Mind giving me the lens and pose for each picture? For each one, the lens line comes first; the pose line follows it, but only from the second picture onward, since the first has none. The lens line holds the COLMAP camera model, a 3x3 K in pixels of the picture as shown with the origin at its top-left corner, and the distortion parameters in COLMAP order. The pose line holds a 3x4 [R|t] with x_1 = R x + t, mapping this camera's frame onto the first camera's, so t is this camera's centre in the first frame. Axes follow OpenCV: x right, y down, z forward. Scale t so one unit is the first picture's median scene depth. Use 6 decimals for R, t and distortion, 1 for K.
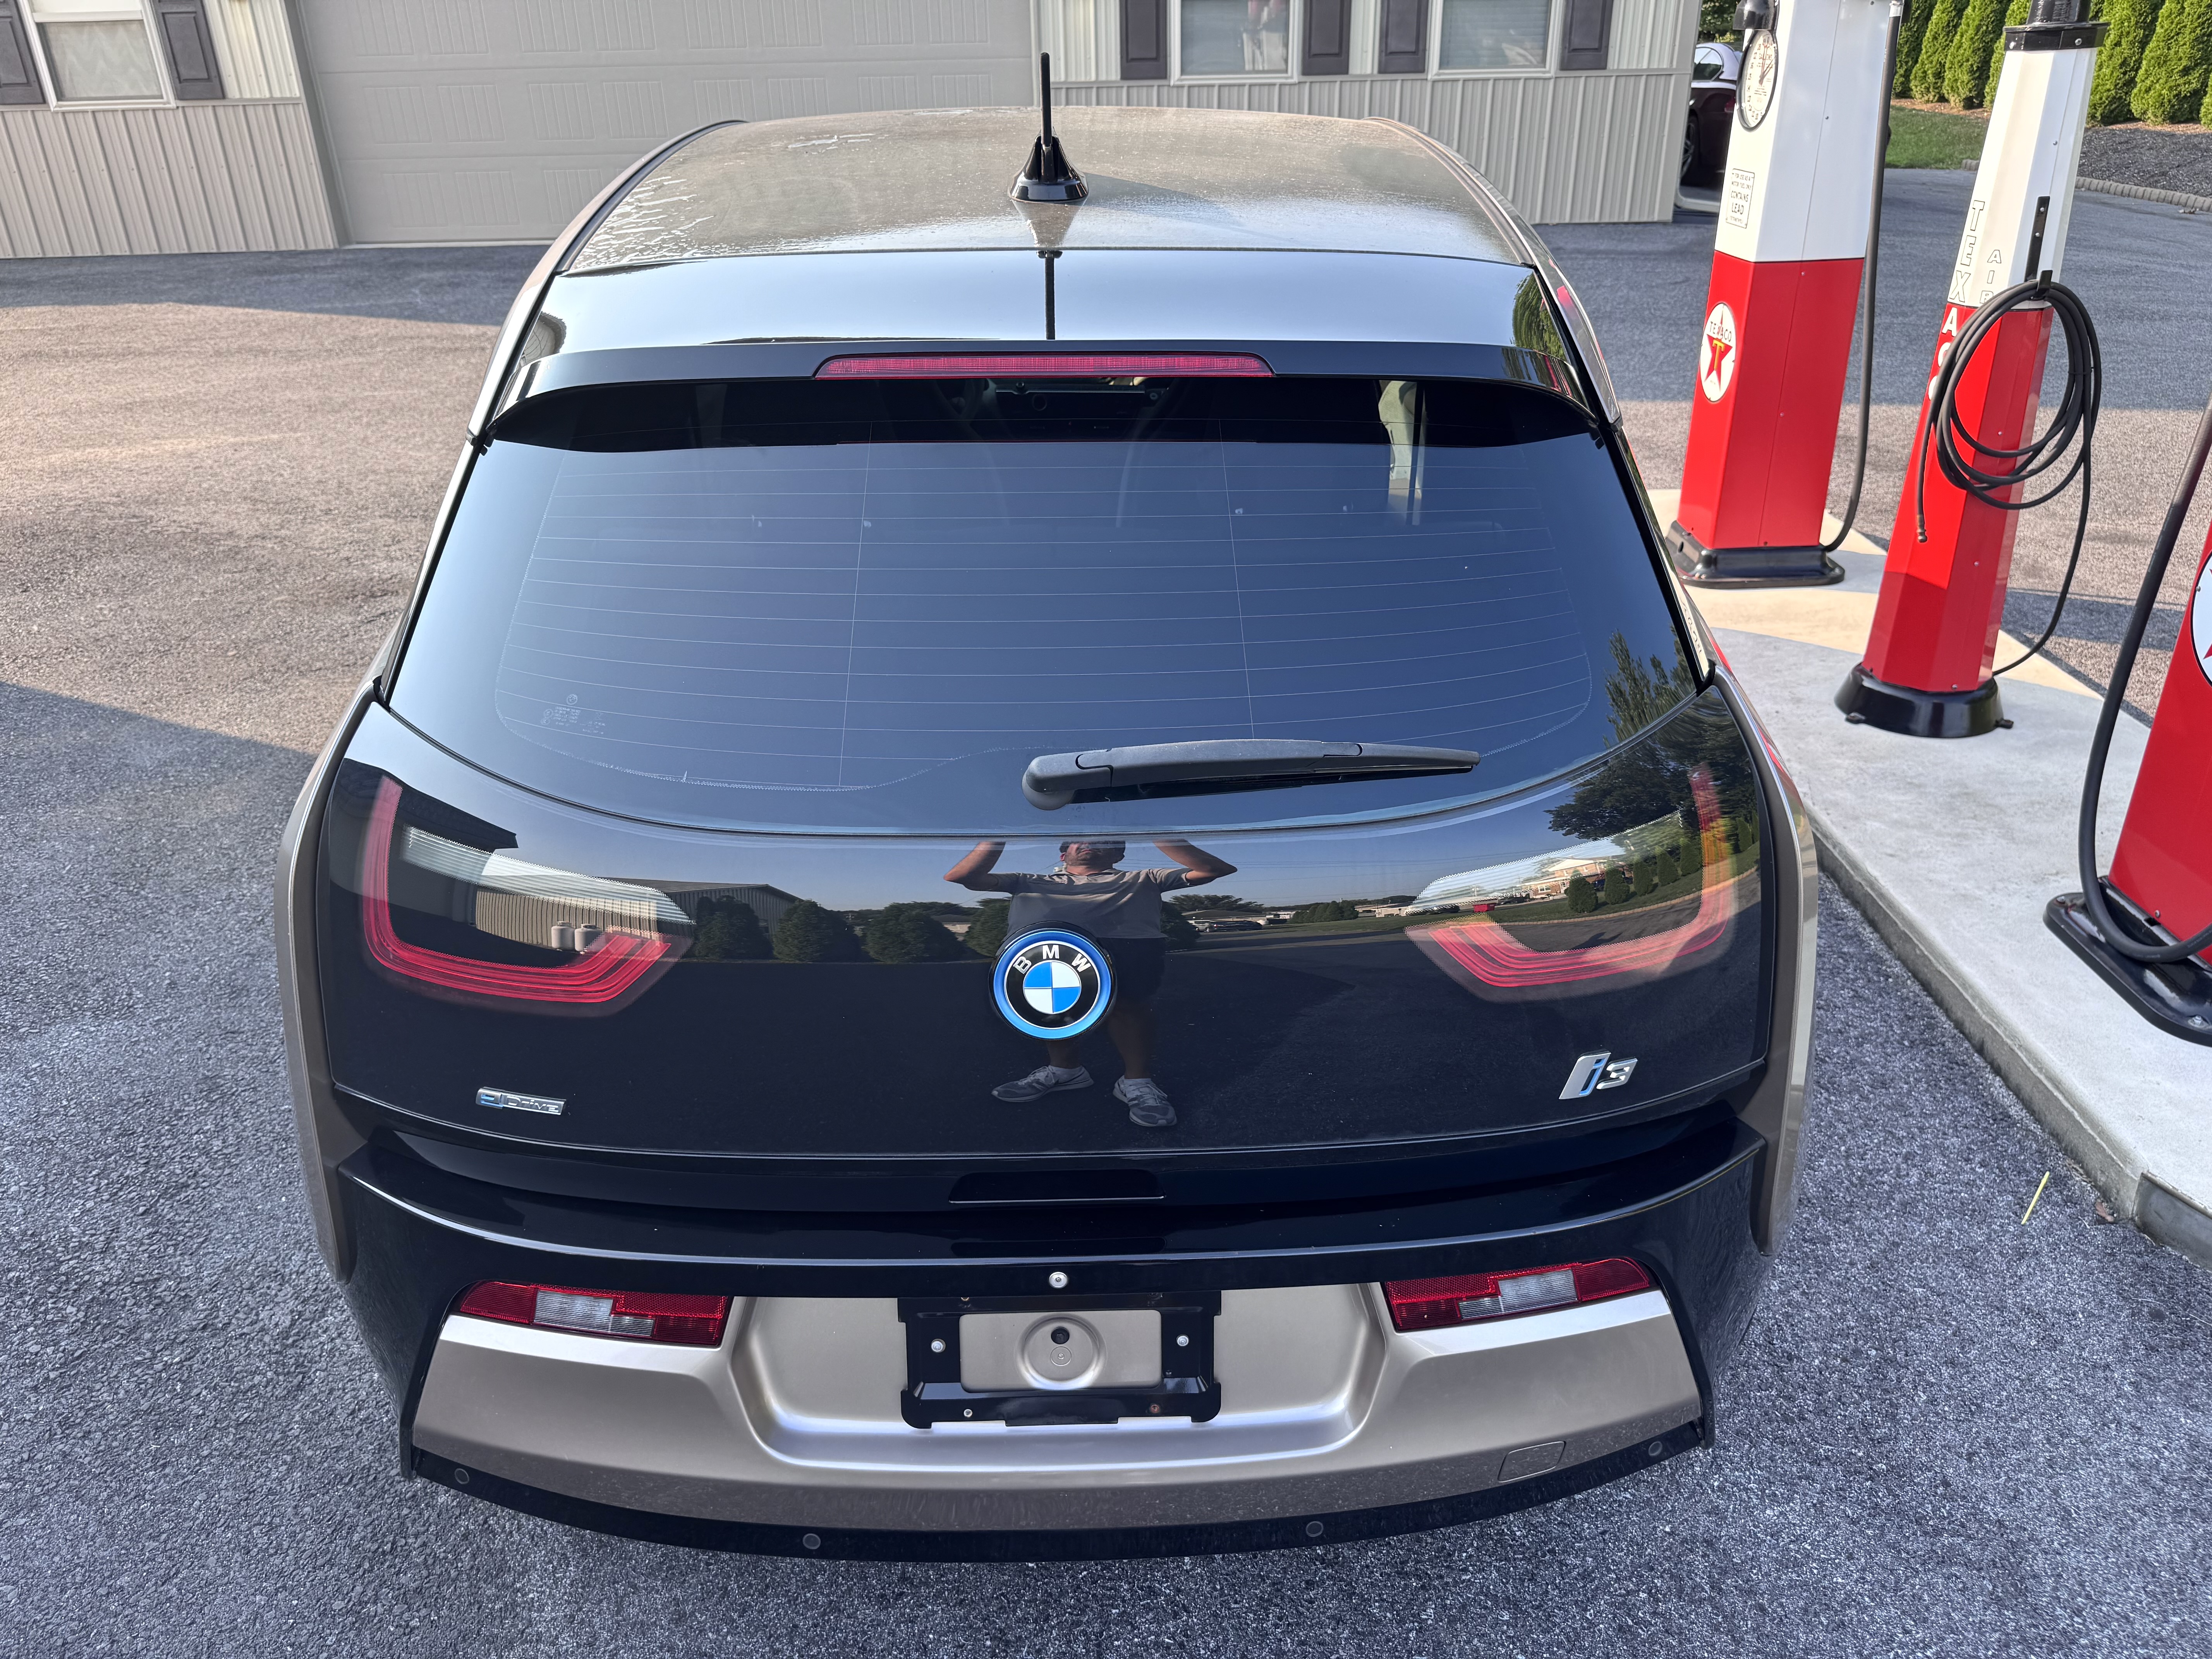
lens RADIAL K [[1538.9, 0, 1097.7], [0, 1538.9, 836.0], [0, 0, 1]] dist [-0.000326, -0.008530]
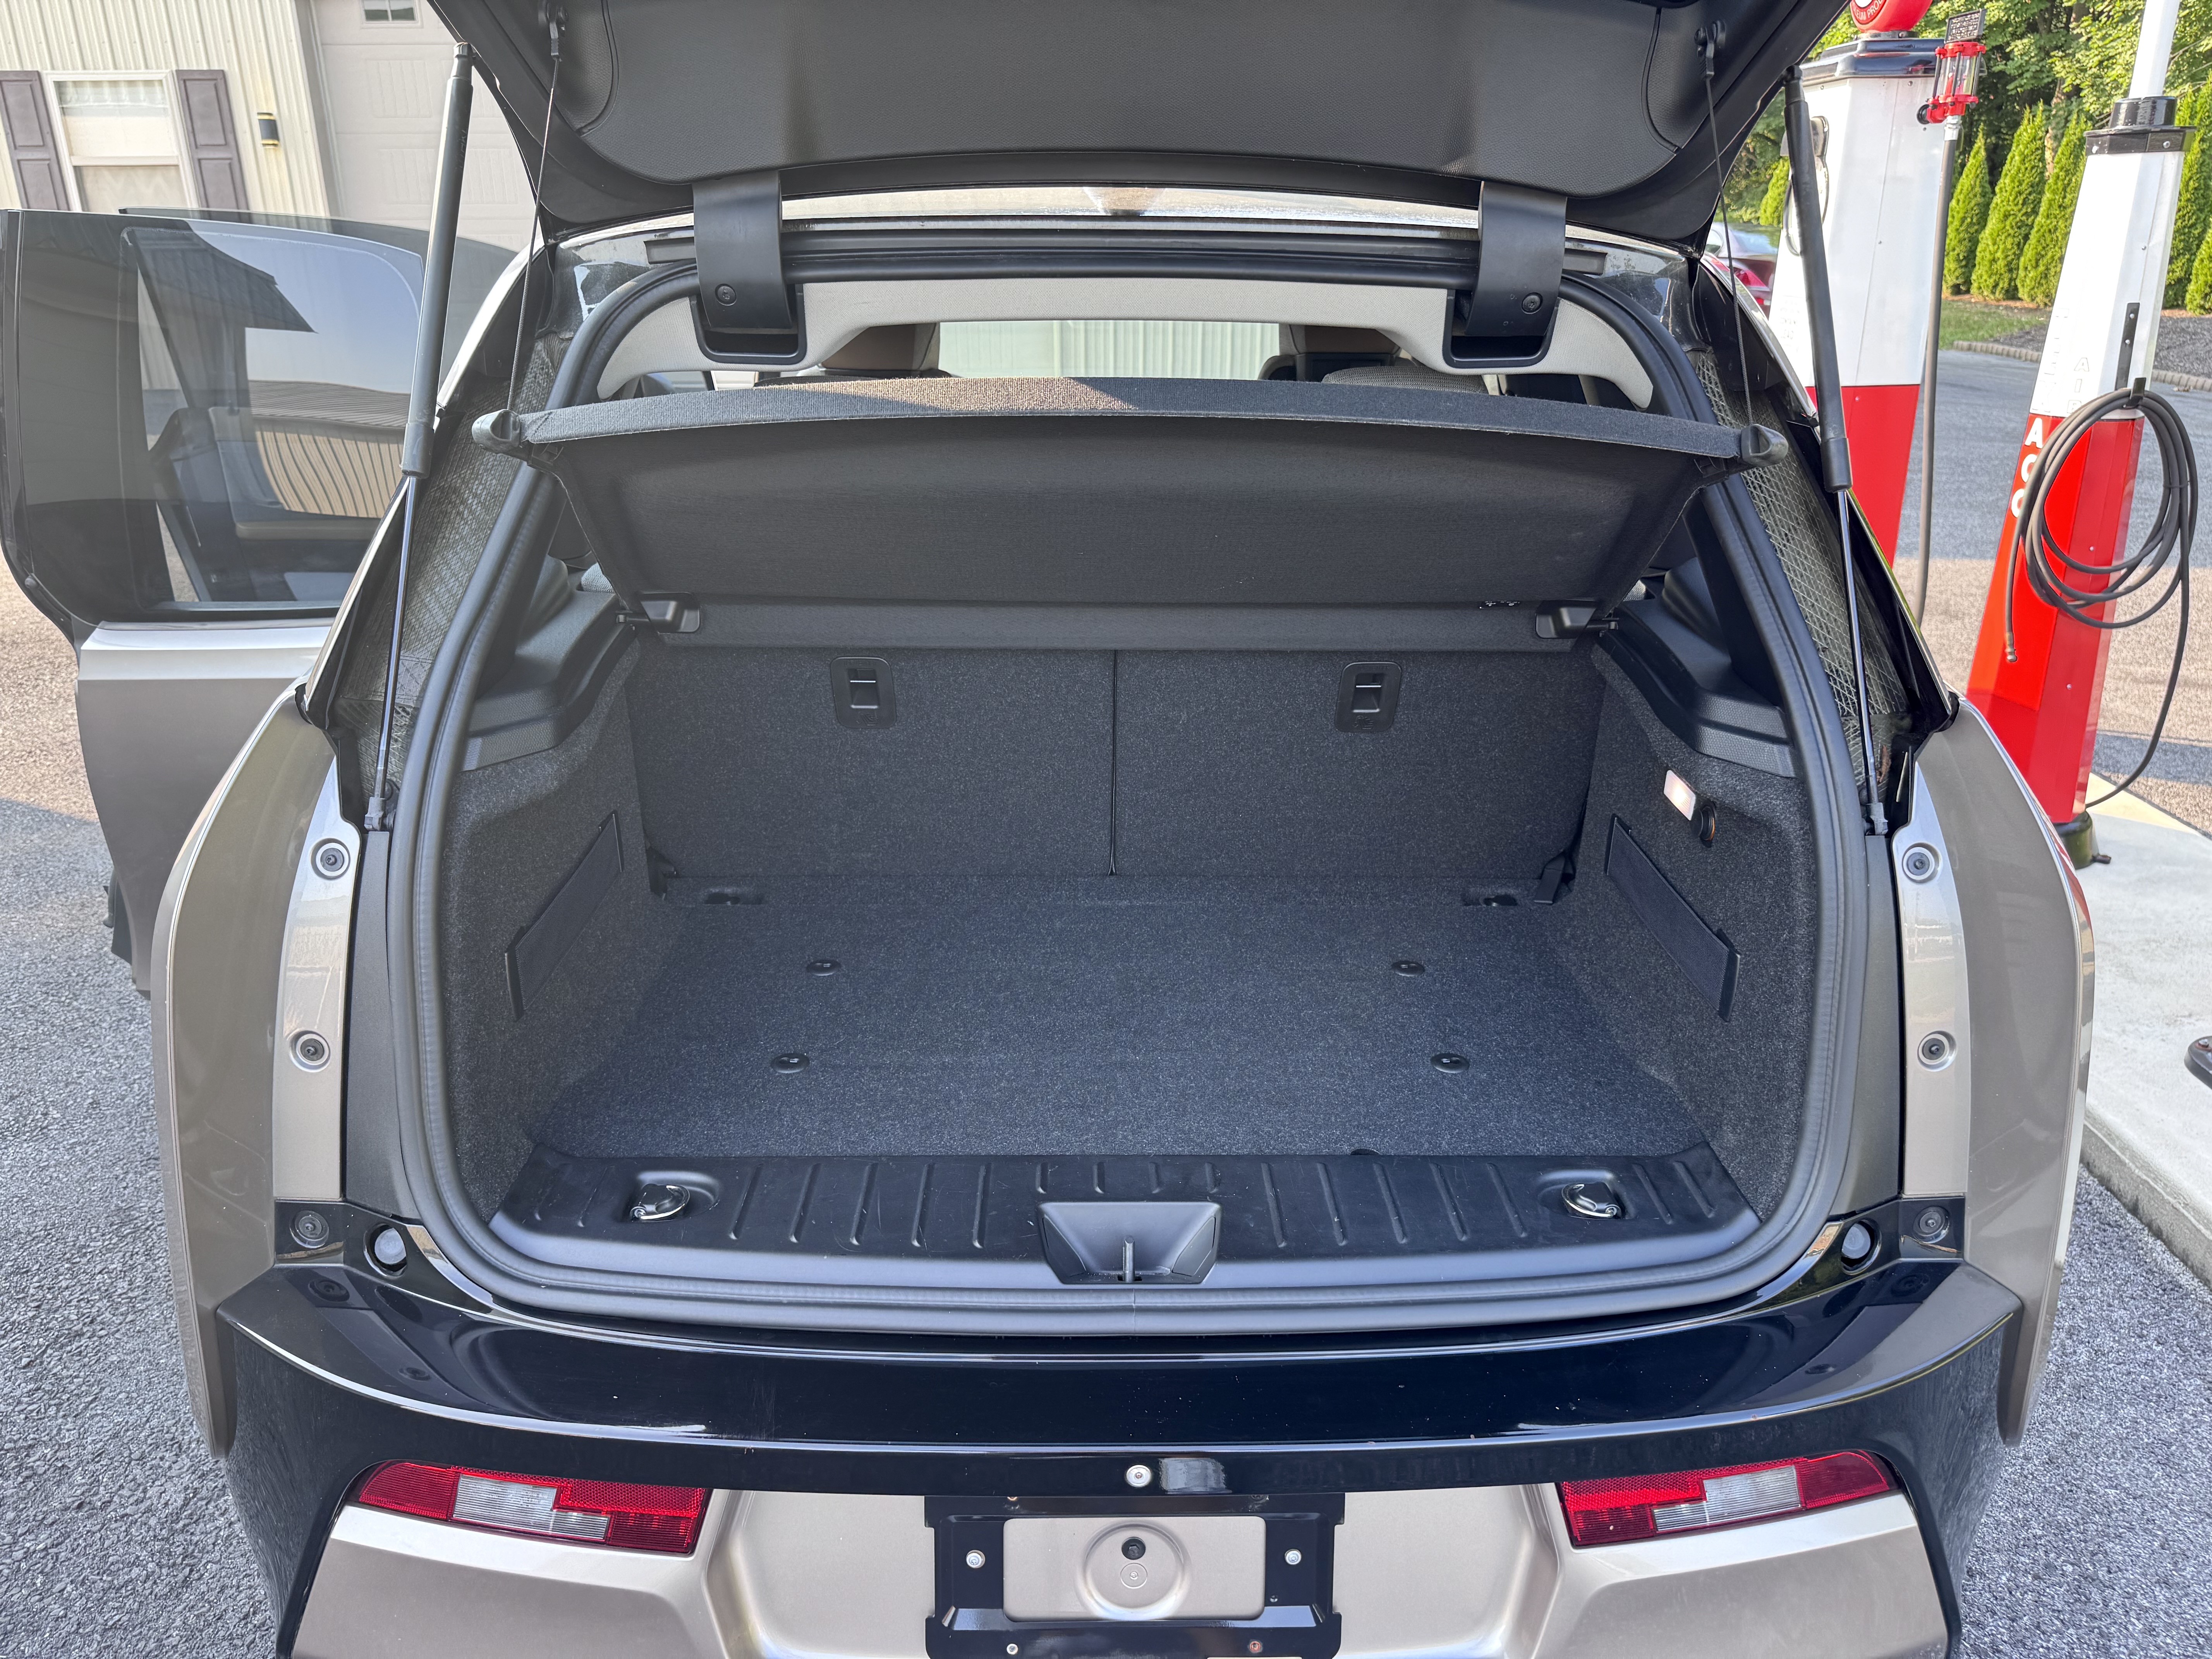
lens RADIAL K [[1565.7, 0, 1105.9], [0, 1565.7, 842.7], [0, 0, 1]] dist [-0.026398, 0.013983]
pose [[0.999842, 0.017241, 0.004240, -0.026237], [-0.016757, 0.995285, -0.095537, 0.026154], [-0.005867, 0.095451, 0.995417, 0.103039]]
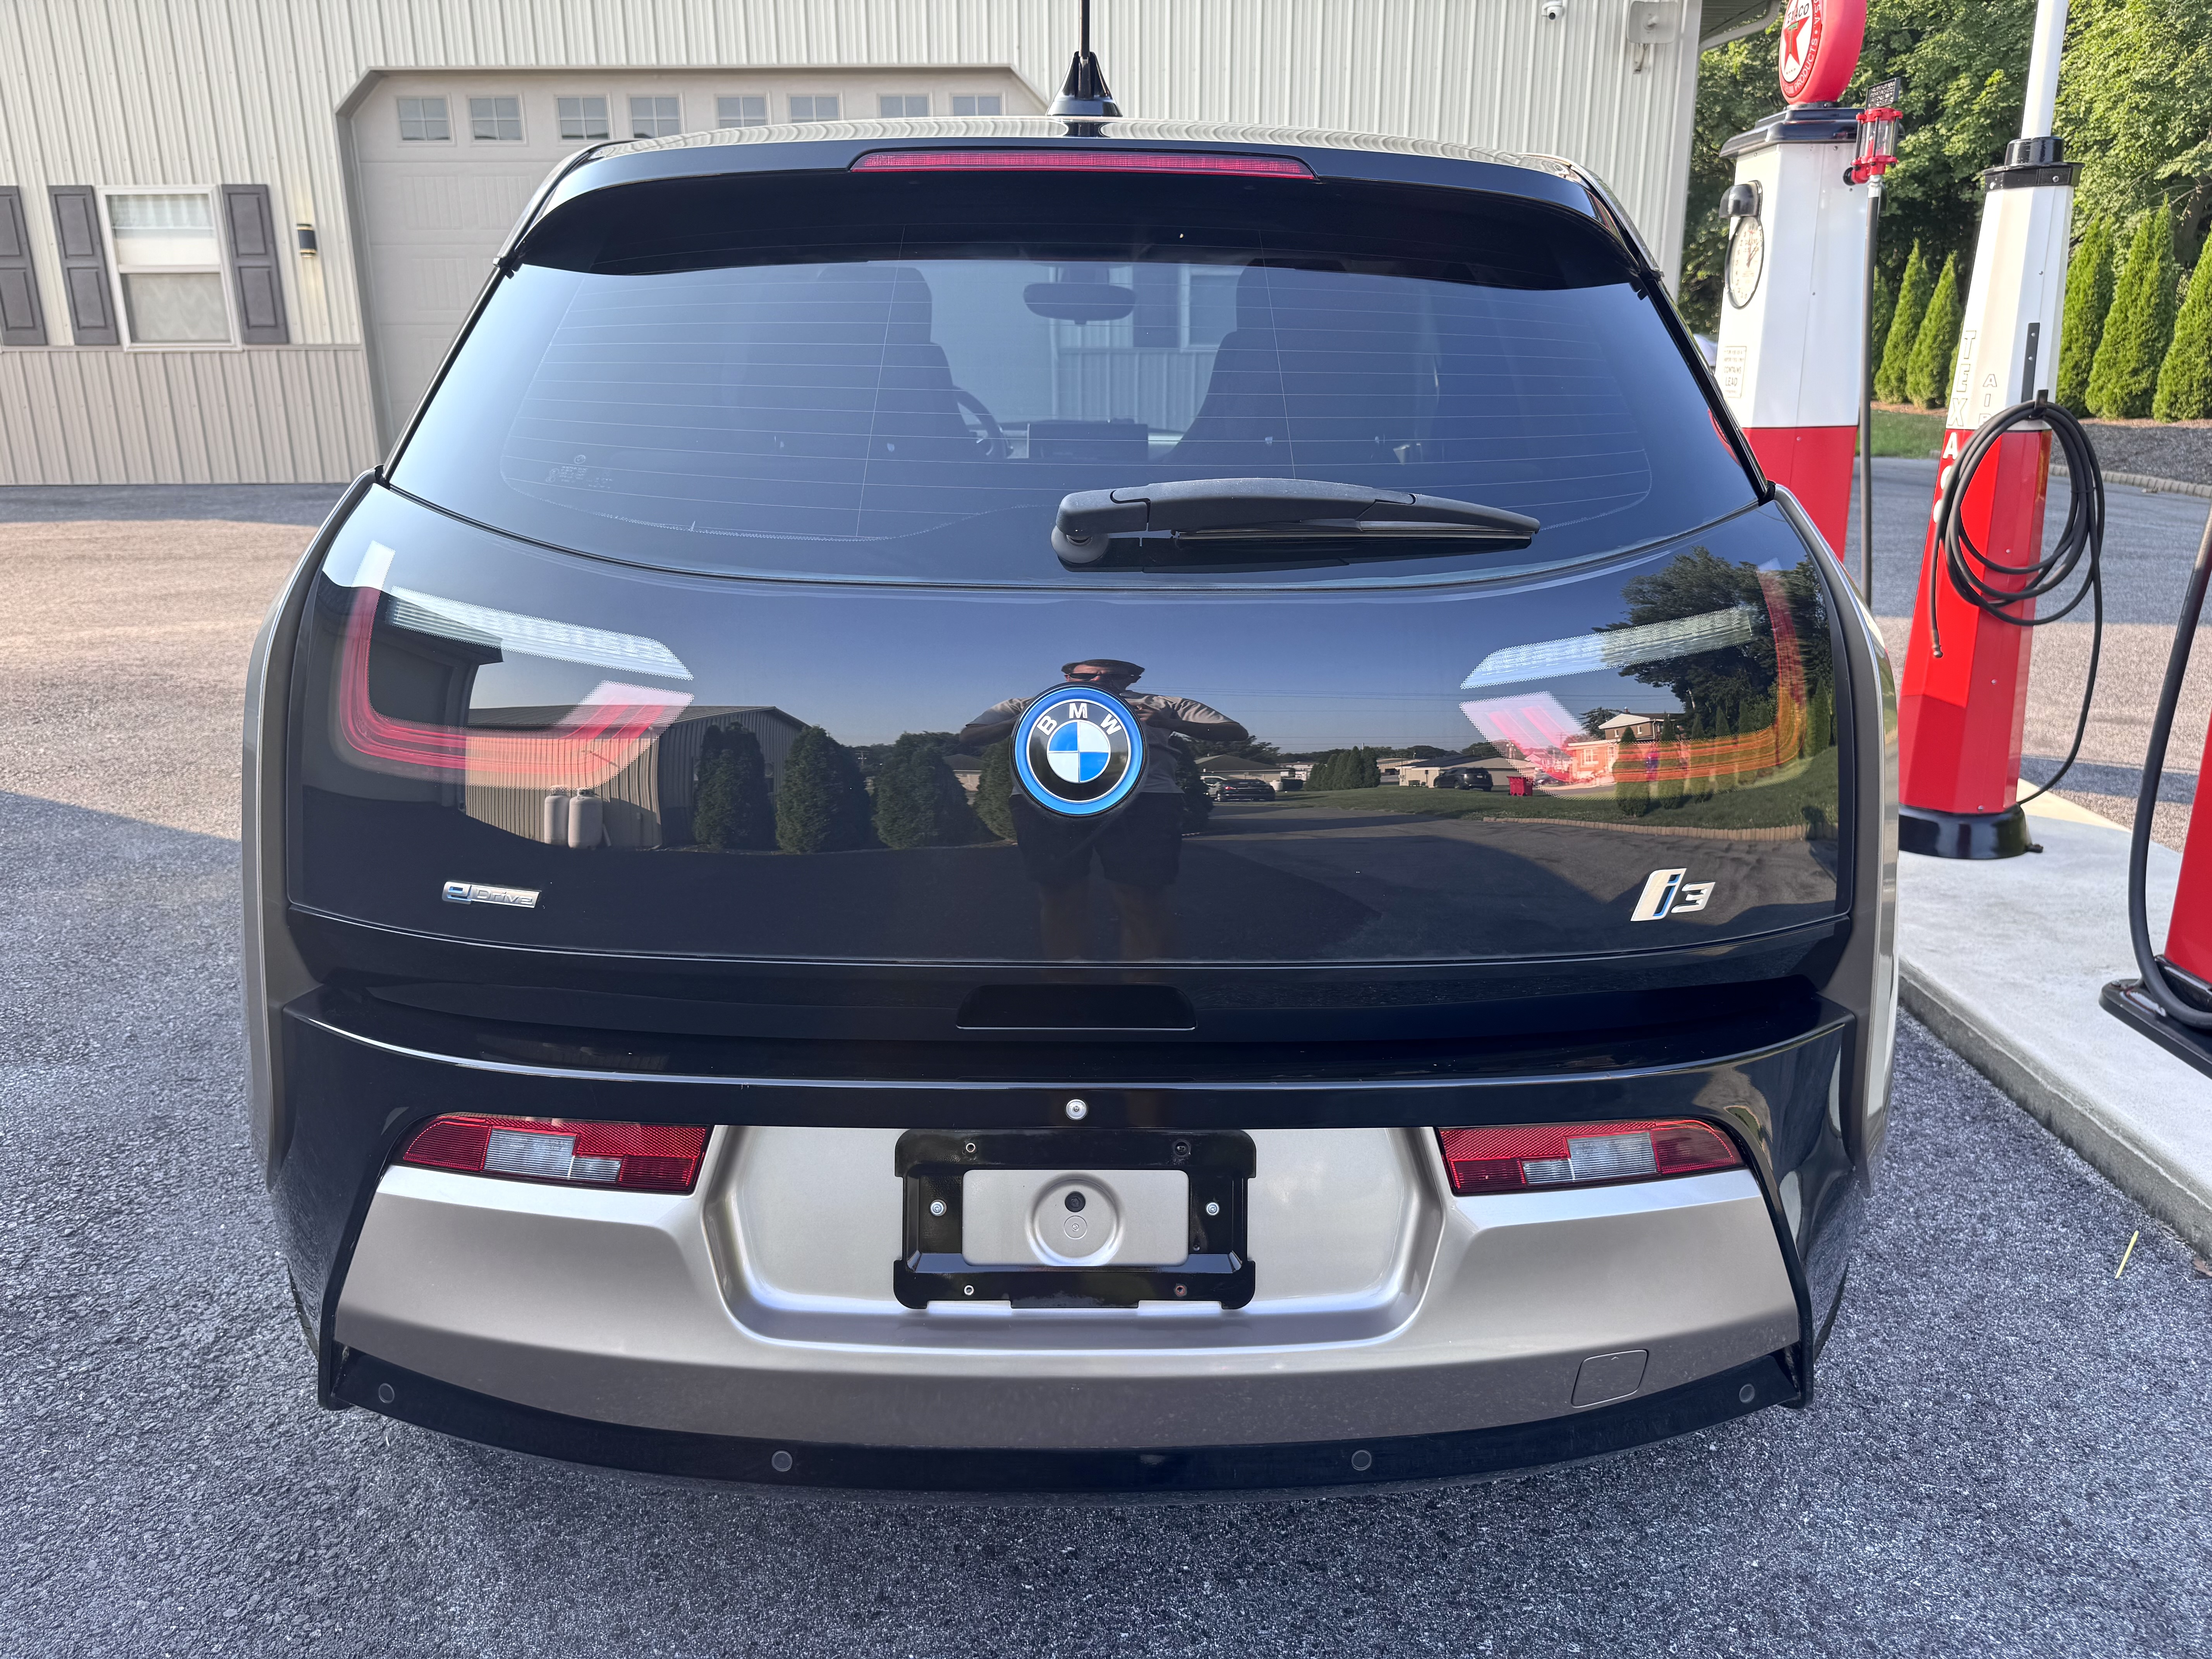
lens RADIAL K [[1540.9, 0, 1097.2], [0, 1540.9, 829.3], [0, 0, 1]] dist [0.006035, -0.016068]
pose [[0.999807, 0.019495, -0.002403, -0.007490], [-0.019620, 0.985349, -0.169419, 0.142928], [-0.000935, 0.169434, 0.985541, 0.047159]]
